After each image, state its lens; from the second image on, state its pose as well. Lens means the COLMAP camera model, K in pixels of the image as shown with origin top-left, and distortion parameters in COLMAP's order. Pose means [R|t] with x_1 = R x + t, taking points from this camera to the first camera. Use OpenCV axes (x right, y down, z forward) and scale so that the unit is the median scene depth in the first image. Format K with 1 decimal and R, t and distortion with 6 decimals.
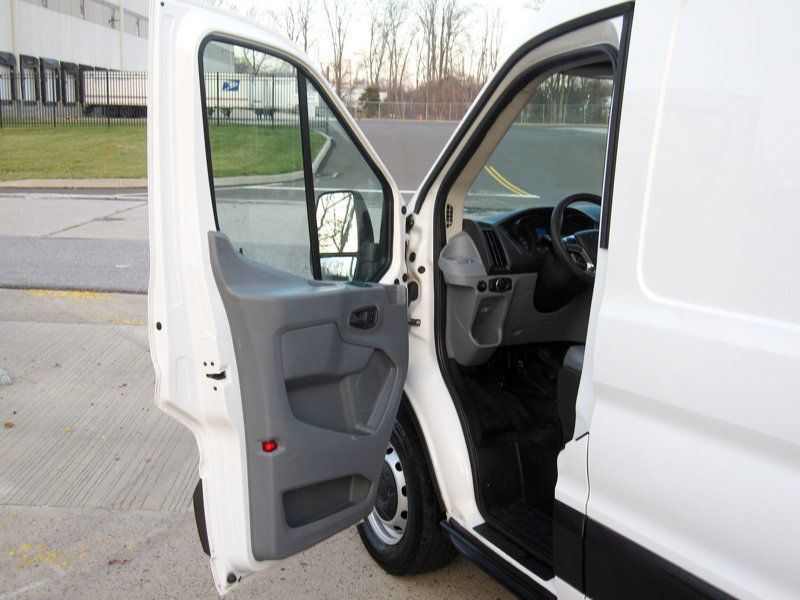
lens RADIAL K [[904.5, 0, 399.2], [0, 904.5, 301.5], [0, 0, 1]] dist [-0.082813, 0.000000]
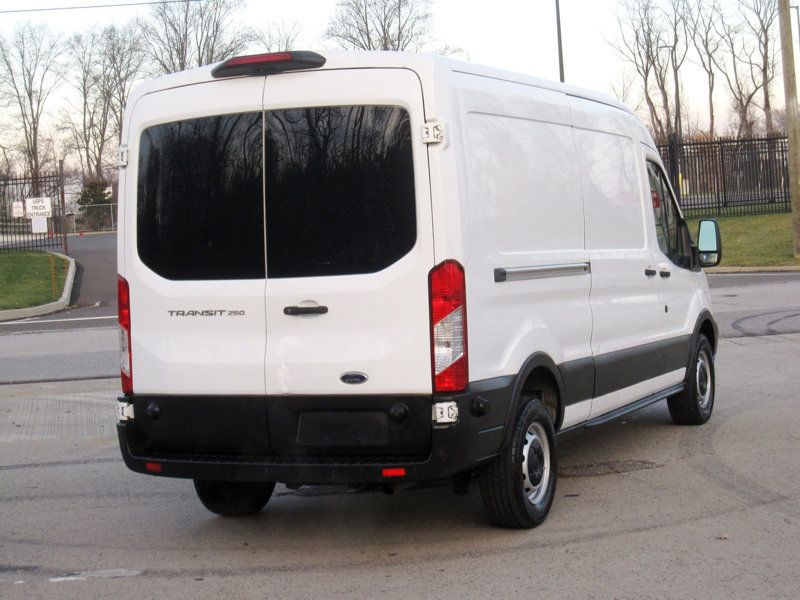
lens RADIAL K [[1665.0, 0, 400.1], [0, 1665.0, 300.1], [0, 0, 1]] dist [-0.136391, 0.000000]
pose [[0.983257, -0.089863, 0.158525, -0.010406], [0.112622, 0.983586, -0.140978, 0.021169], [-0.143254, 0.156471, 0.977239, -0.104492]]
